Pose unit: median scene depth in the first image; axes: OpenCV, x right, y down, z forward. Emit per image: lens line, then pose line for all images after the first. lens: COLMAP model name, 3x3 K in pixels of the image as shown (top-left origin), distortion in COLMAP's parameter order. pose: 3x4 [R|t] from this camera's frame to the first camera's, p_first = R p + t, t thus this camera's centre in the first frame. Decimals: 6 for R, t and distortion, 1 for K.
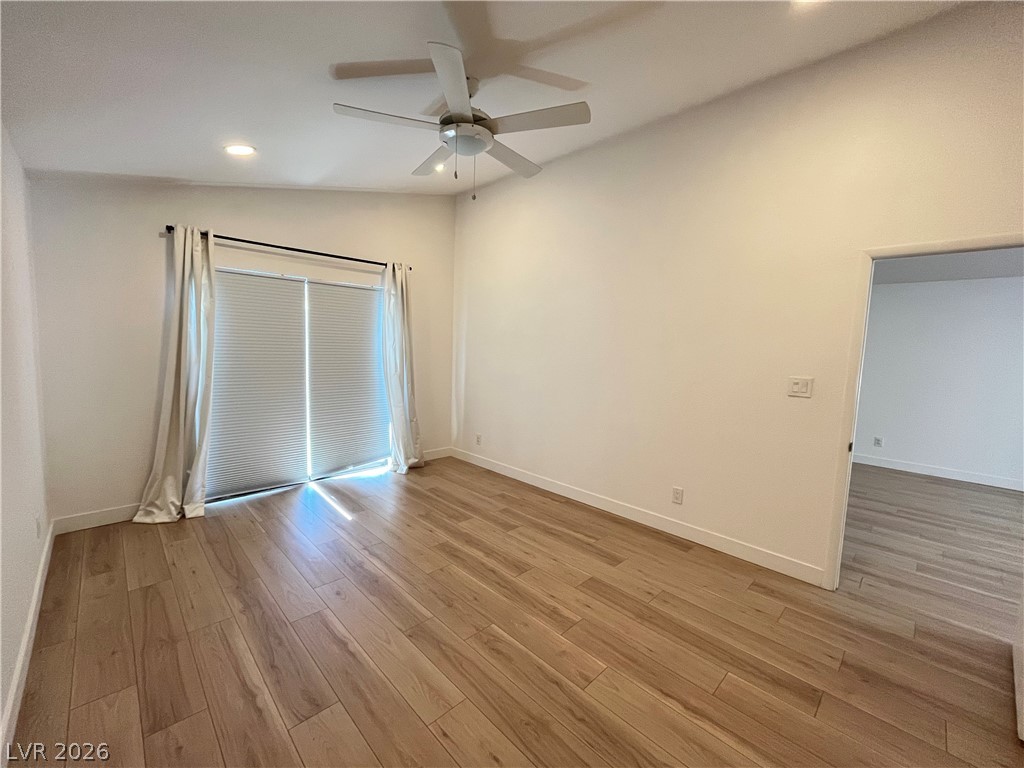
lens RADIAL K [[414.3, 0, 511.4], [0, 414.3, 385.7], [0, 0, 1]] dist [-0.003973, 0.000174]
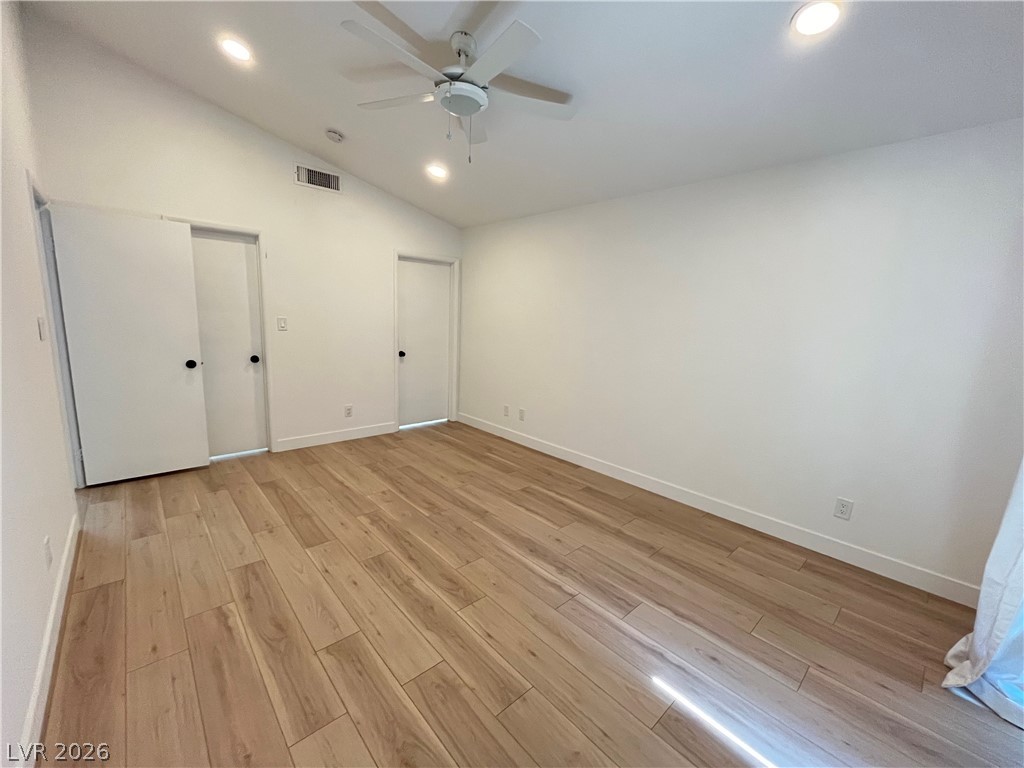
lens RADIAL K [[414.3, 0, 514.3], [0, 414.3, 384.2], [0, 0, 1]] dist [-0.003973, 0.000174]
pose [[-0.996725, -0.079425, 0.015229, -0.245542], [-0.072861, 0.963644, 0.257065, -0.160736], [-0.035092, 0.255113, -0.966274, 1.716961]]
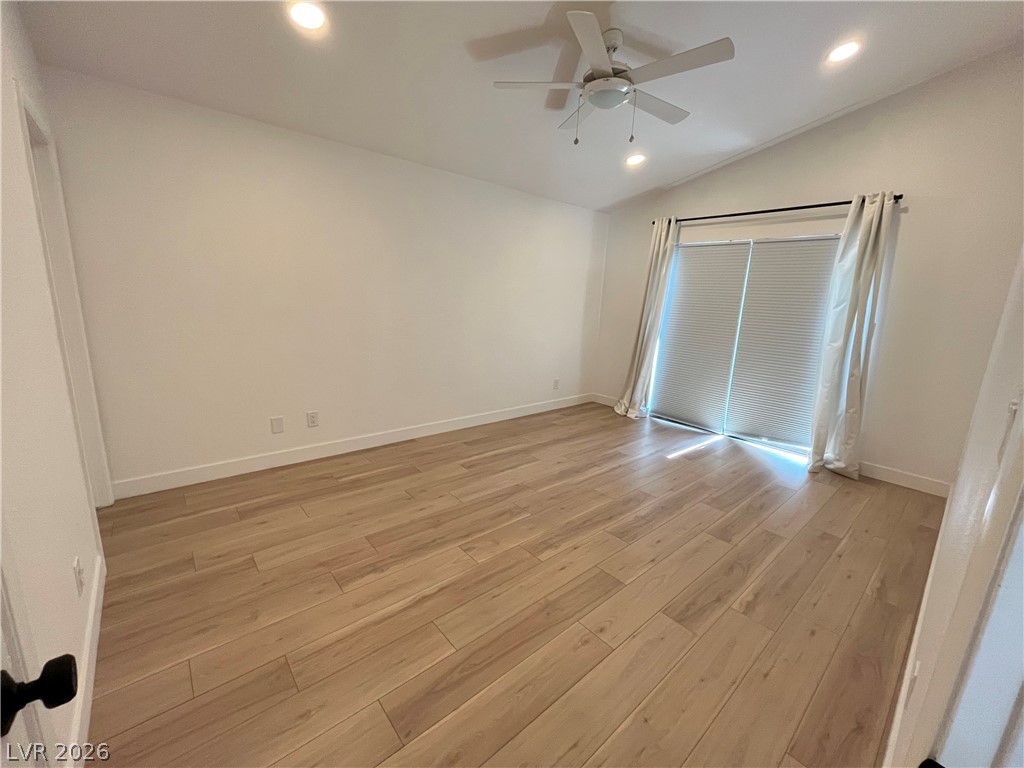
lens RADIAL K [[414.3, 0, 511.9], [0, 414.3, 384.8], [0, 0, 1]] dist [-0.003973, 0.000174]
pose [[-0.060332, 0.174998, -0.982719, 0.875773], [-0.143686, 0.972736, 0.182041, -0.016086], [0.987783, 0.152185, -0.033542, 0.728539]]
